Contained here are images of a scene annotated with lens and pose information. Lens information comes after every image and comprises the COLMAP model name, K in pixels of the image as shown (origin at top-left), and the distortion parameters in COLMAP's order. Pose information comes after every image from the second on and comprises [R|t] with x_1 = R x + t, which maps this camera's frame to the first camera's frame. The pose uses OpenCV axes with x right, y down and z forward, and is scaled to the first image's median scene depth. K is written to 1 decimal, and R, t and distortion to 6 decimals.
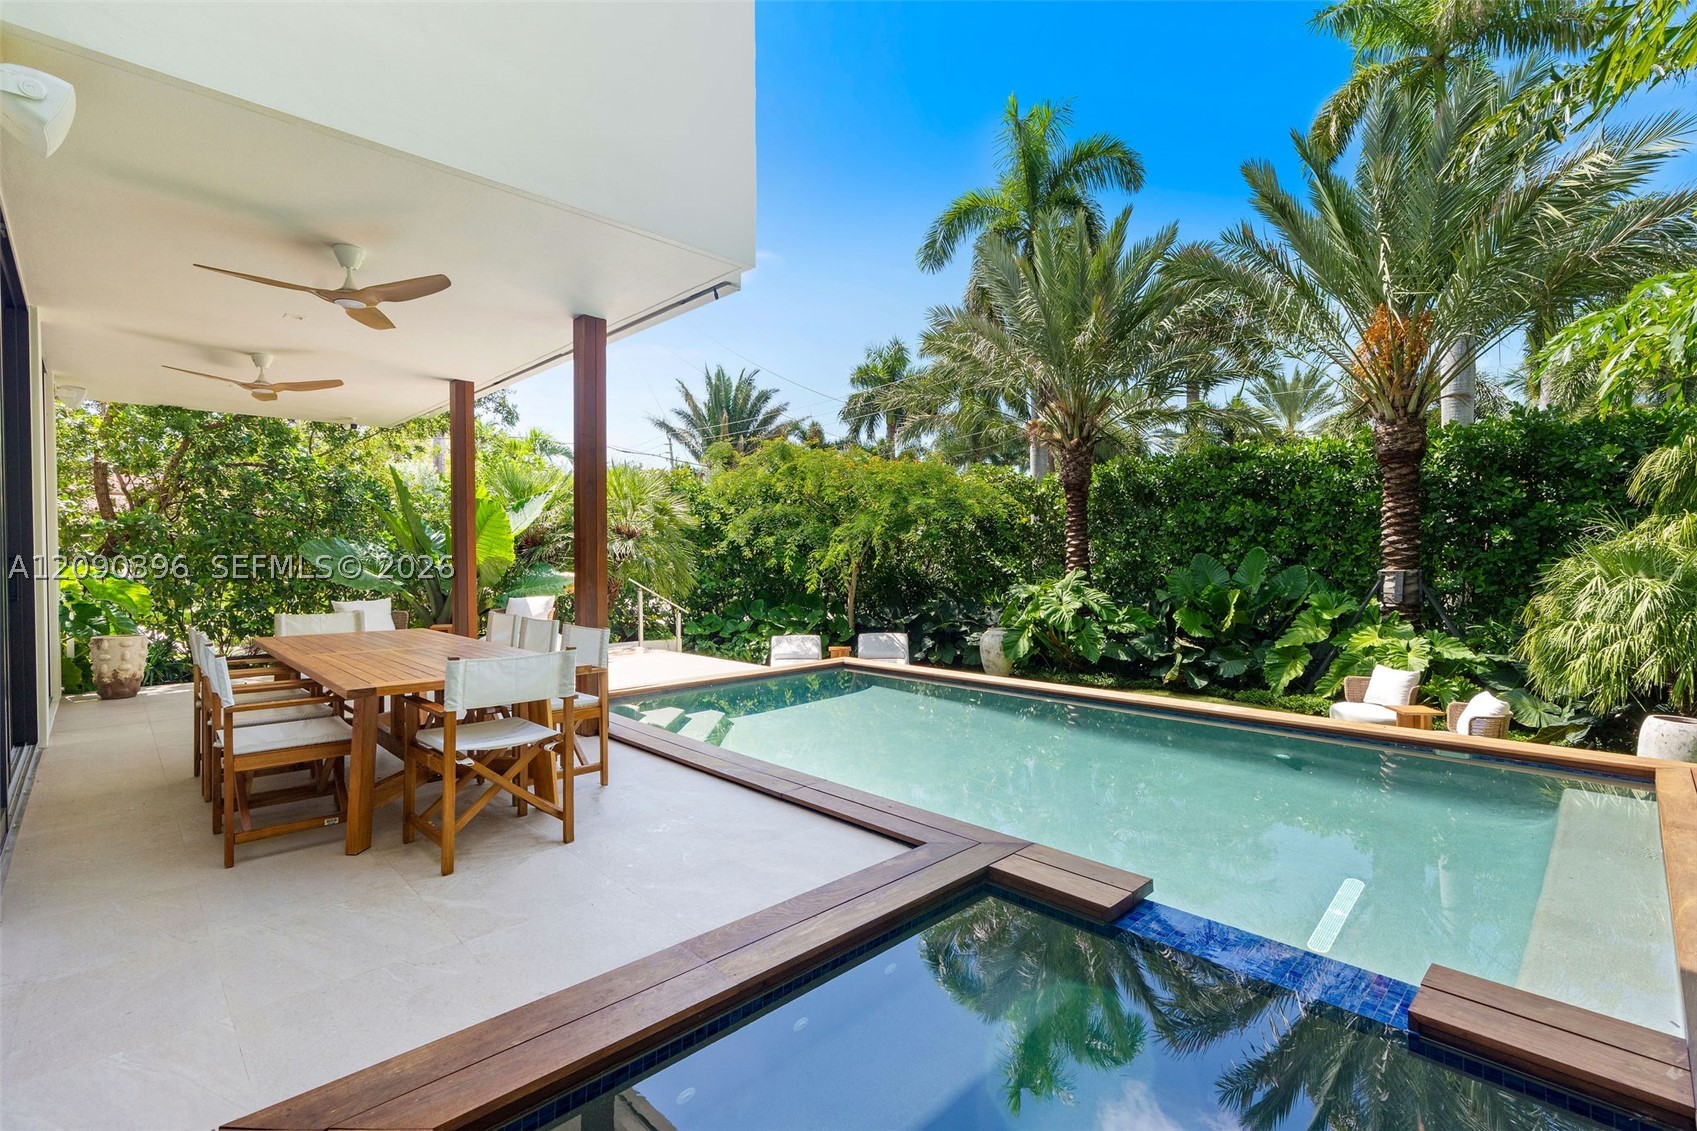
lens RADIAL K [[767.1, 0, 847.5], [0, 767.1, 577.1], [0, 0, 1]] dist [-0.002620, 0.002243]
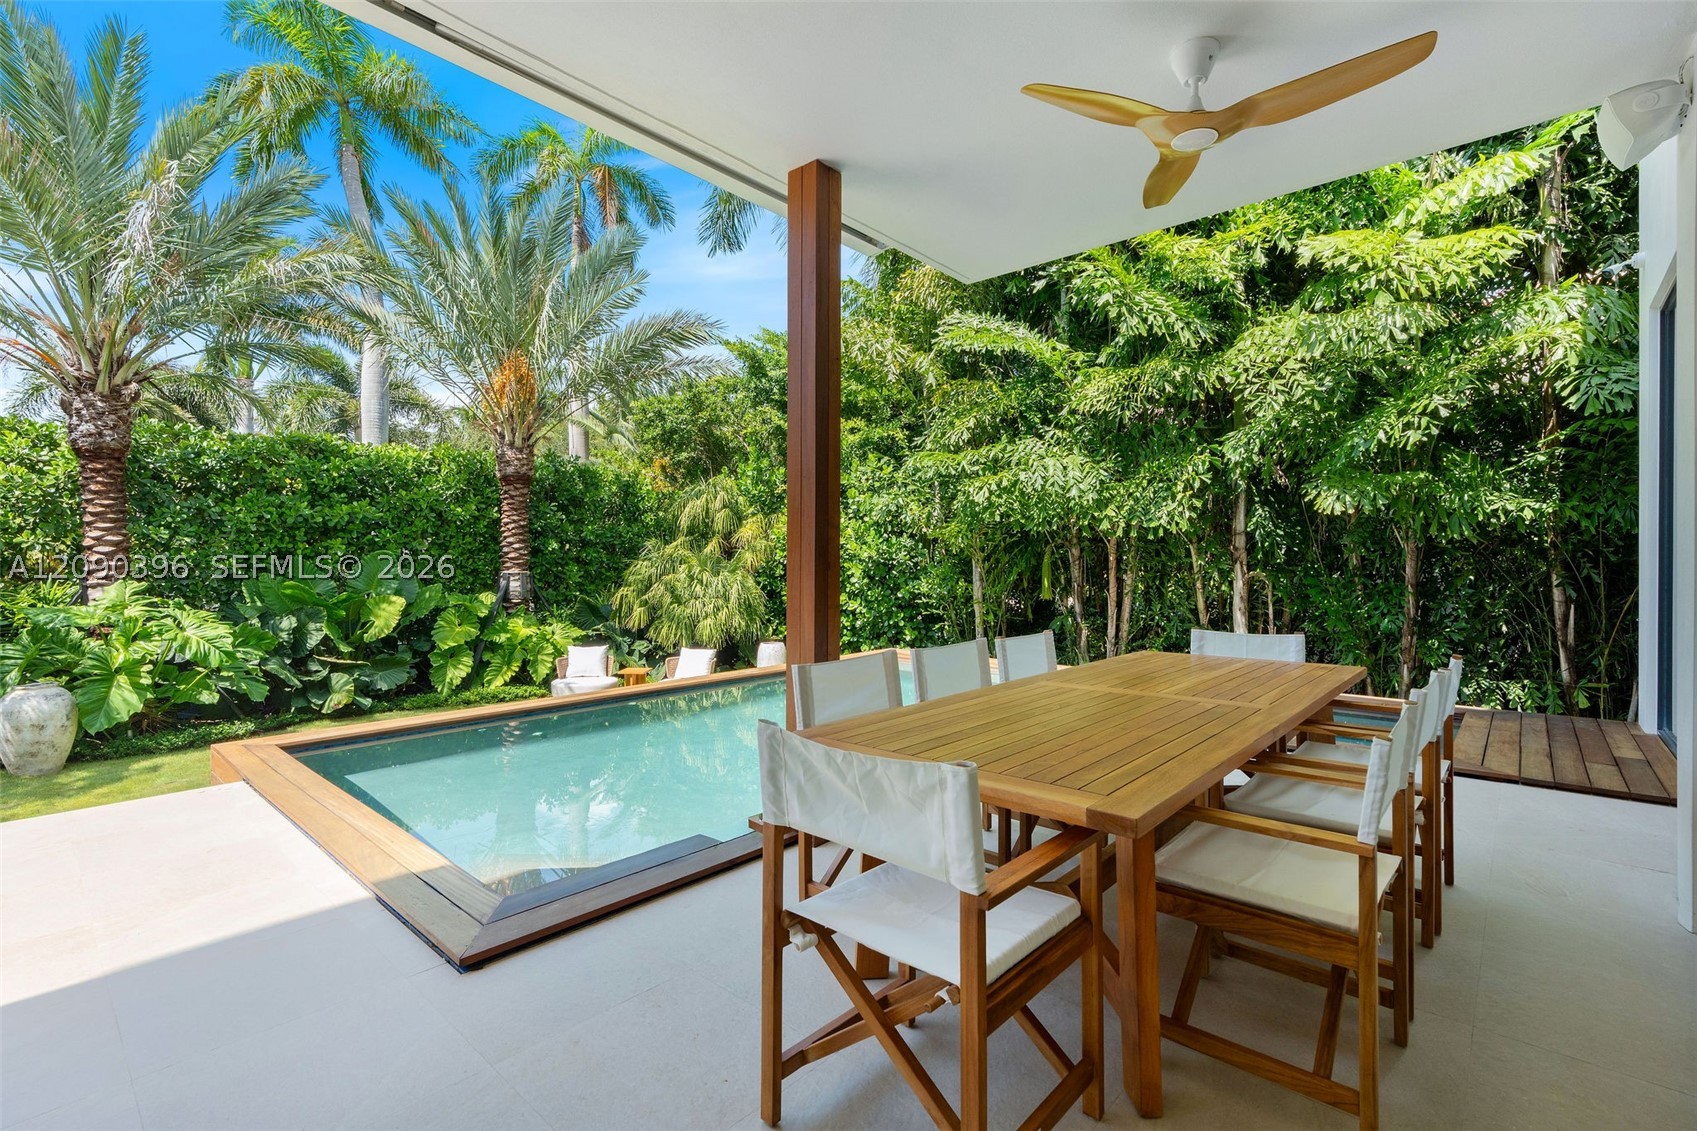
lens RADIAL K [[767.1, 0, 850.3], [0, 767.1, 559.0], [0, 0, 1]] dist [-0.002620, 0.002243]
pose [[-0.076816, 0.003620, 0.997039, -0.507193], [0.026931, 0.999636, -0.001554, -0.012121], [-0.996682, 0.026732, -0.076885, 0.534177]]
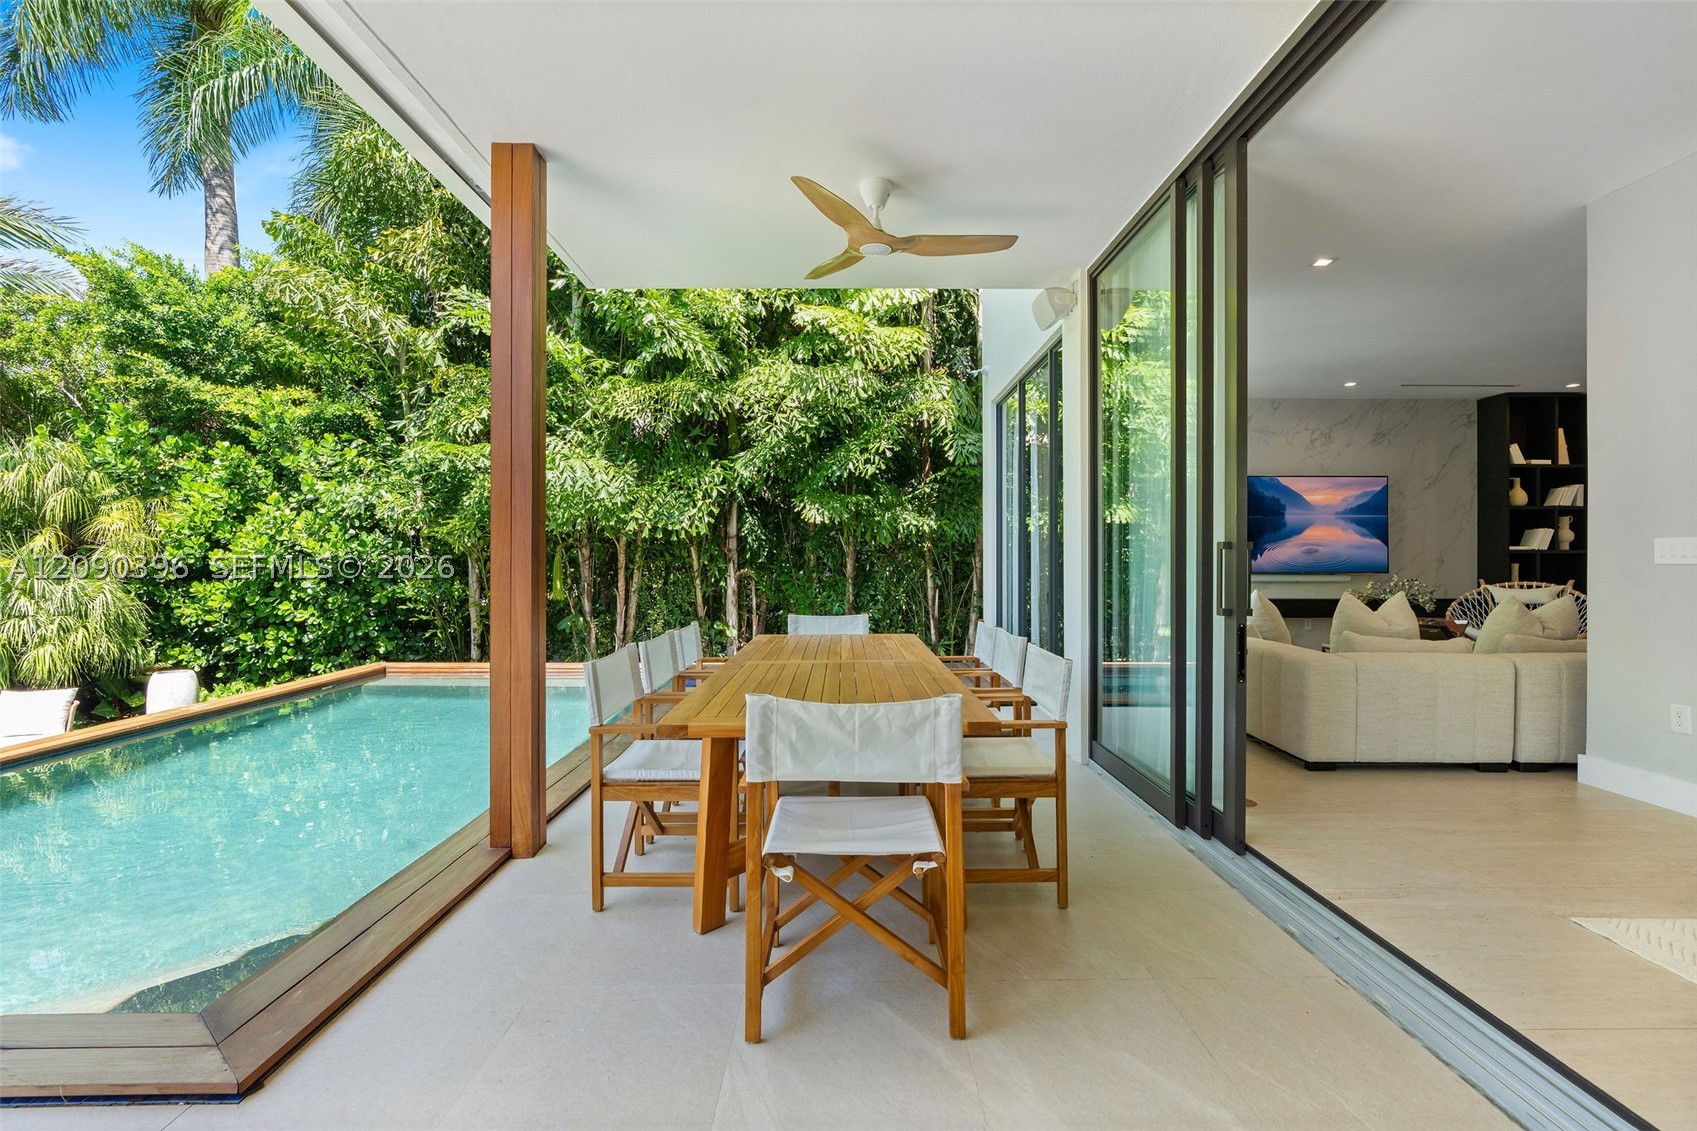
lens RADIAL K [[767.1, 0, 849.3], [0, 767.1, 555.1], [0, 0, 1]] dist [-0.002620, 0.002243]
pose [[-0.721993, 0.007917, 0.691856, -0.493808], [0.021757, 0.999700, 0.011266, -0.014613], [-0.691559, 0.023187, -0.721948, 0.649950]]
